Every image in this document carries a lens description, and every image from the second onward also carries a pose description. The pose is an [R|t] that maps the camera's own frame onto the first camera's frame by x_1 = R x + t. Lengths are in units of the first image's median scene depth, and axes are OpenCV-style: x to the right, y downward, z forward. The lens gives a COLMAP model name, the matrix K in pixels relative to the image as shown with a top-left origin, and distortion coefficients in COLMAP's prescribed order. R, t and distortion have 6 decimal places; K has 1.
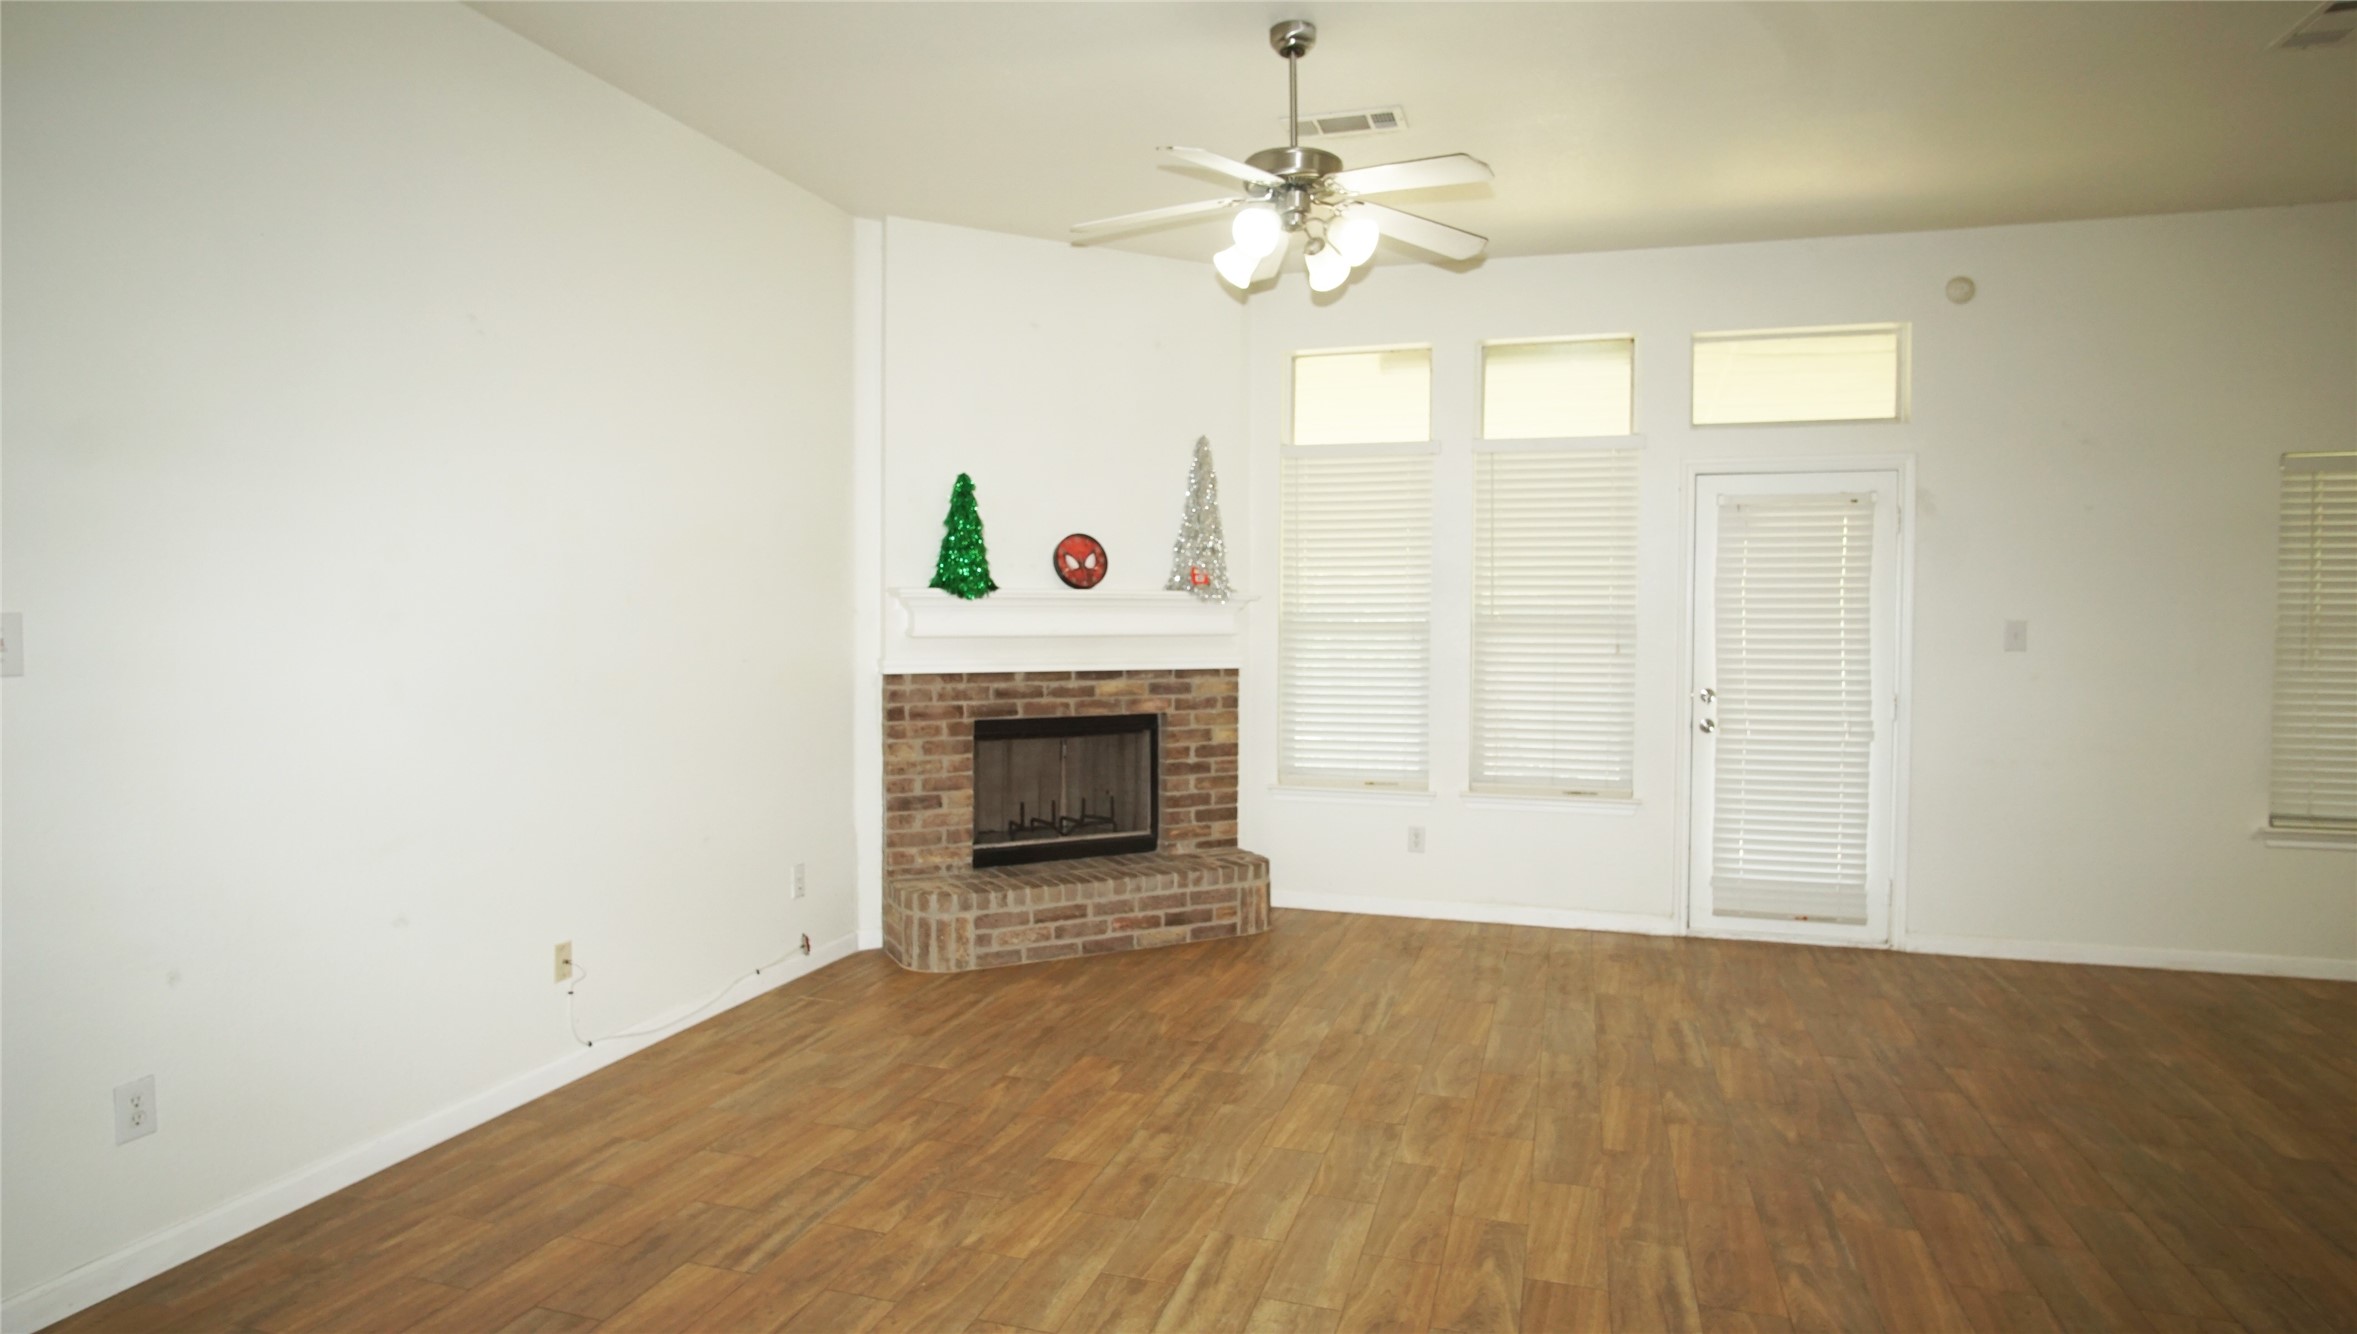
lens RADIAL K [[1275.9, 0, 1178.6], [0, 1275.9, 671.8], [0, 0, 1]] dist [-0.029405, -0.000205]
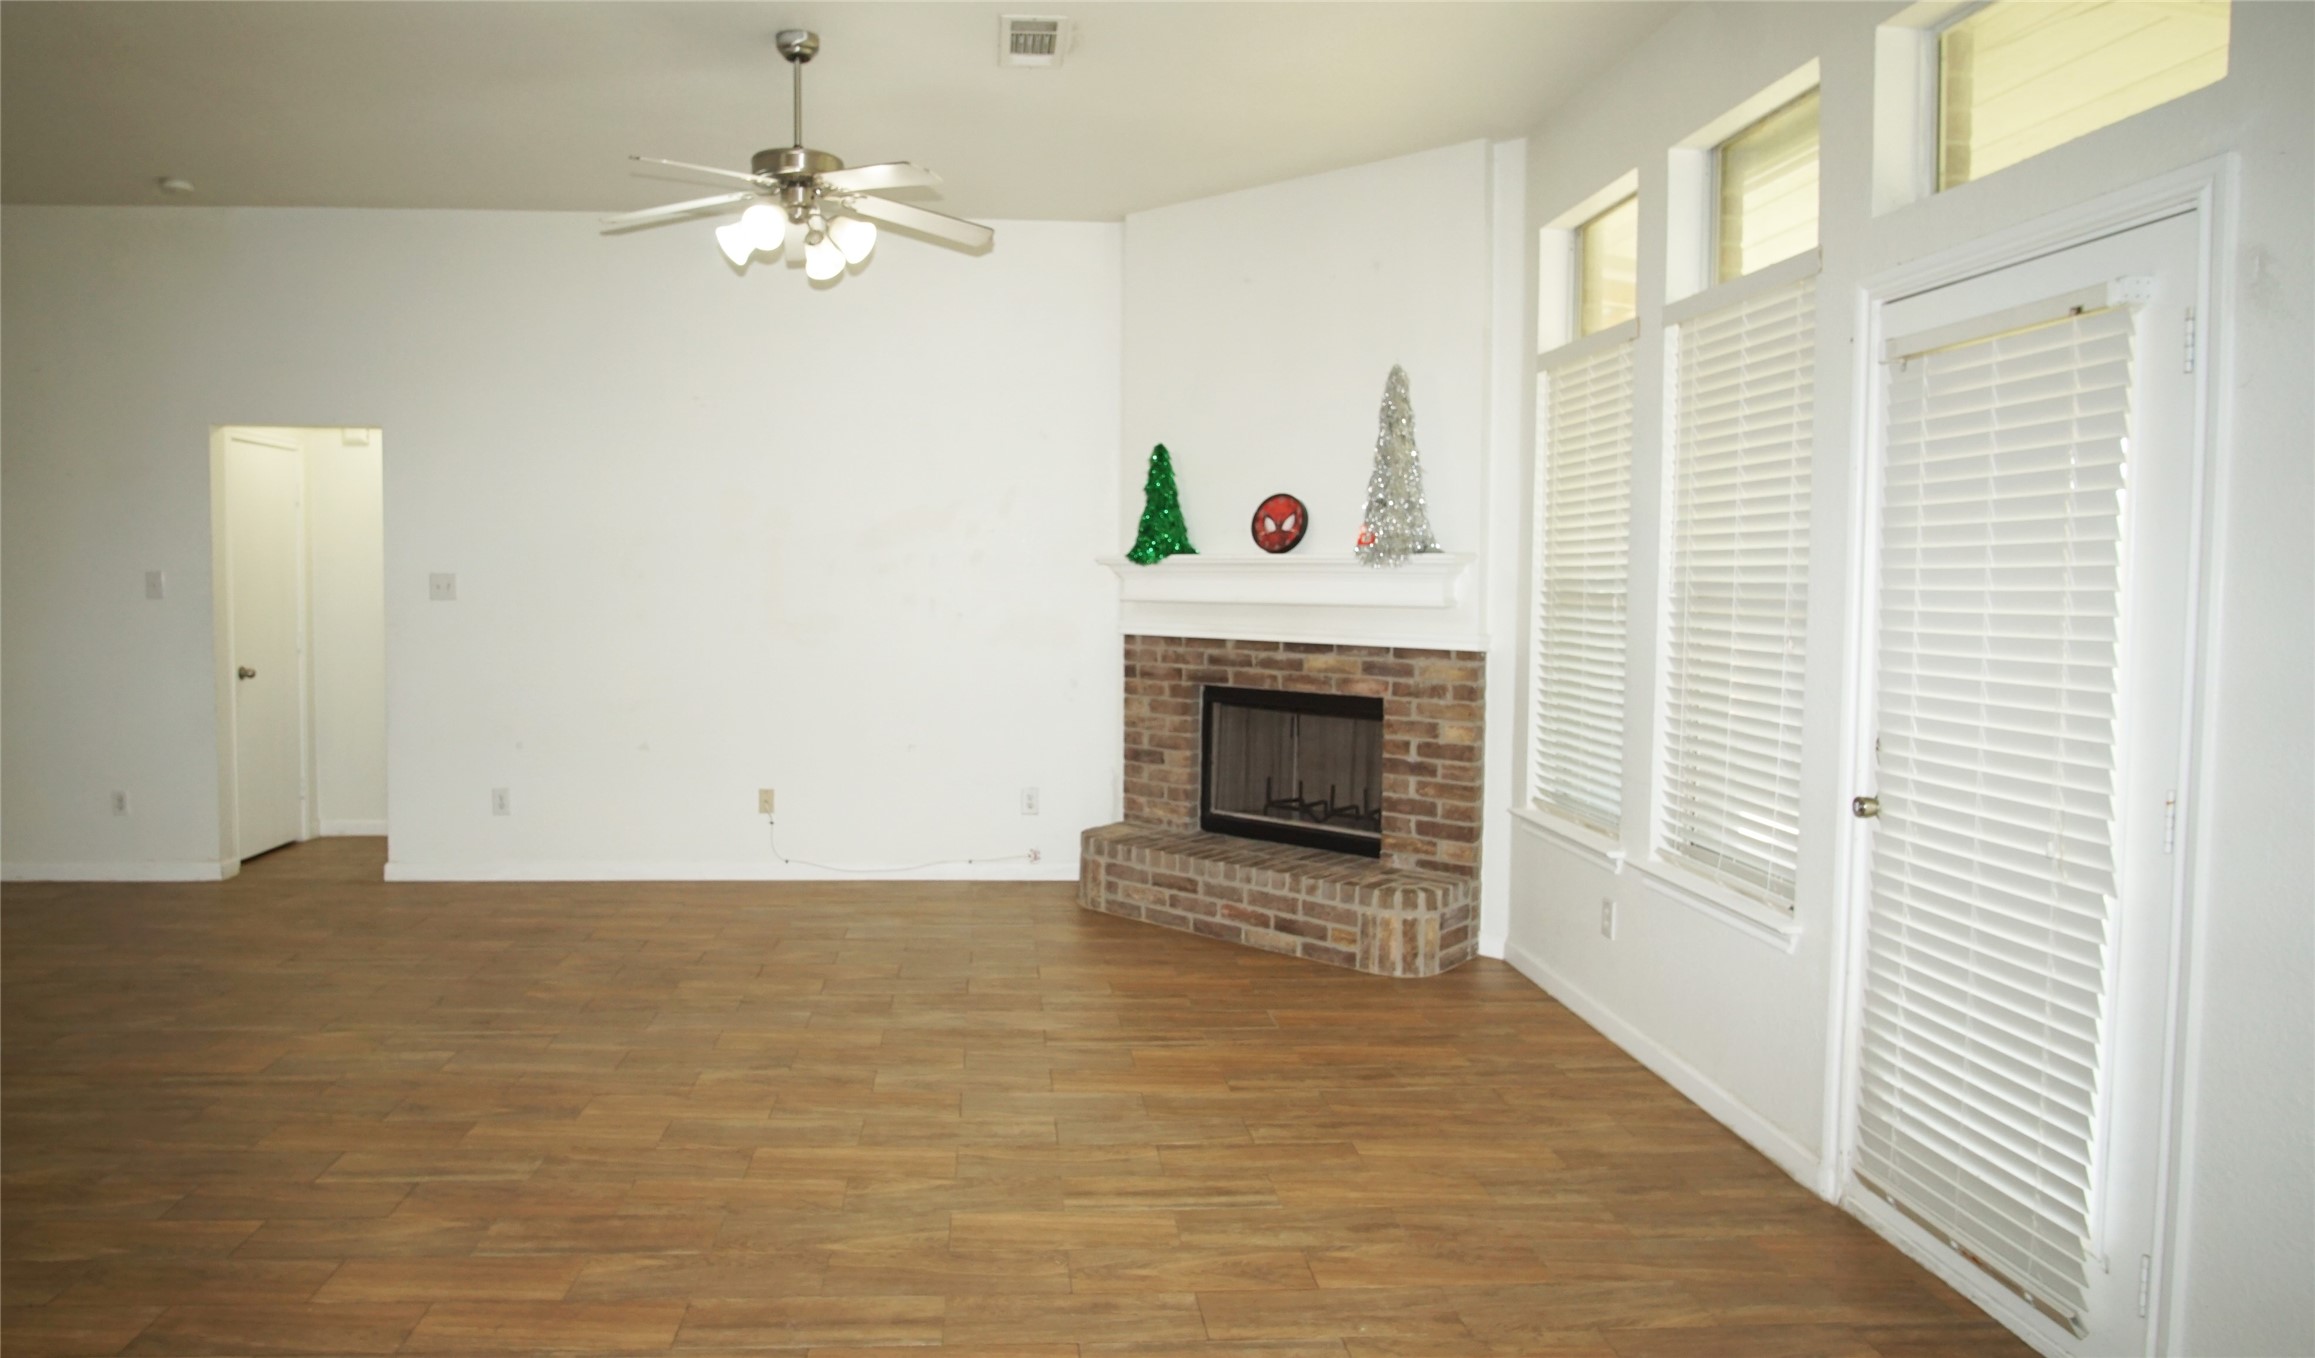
lens RADIAL K [[1409.5, 0, 1155.0], [0, 1409.5, 665.7], [0, 0, 1]] dist [-0.029474, 0.002286]
pose [[0.353044, 0.057887, -0.933814, 0.879581], [-0.050402, 0.997812, 0.042799, -0.023423], [0.934248, 0.031956, 0.355189, 0.570272]]
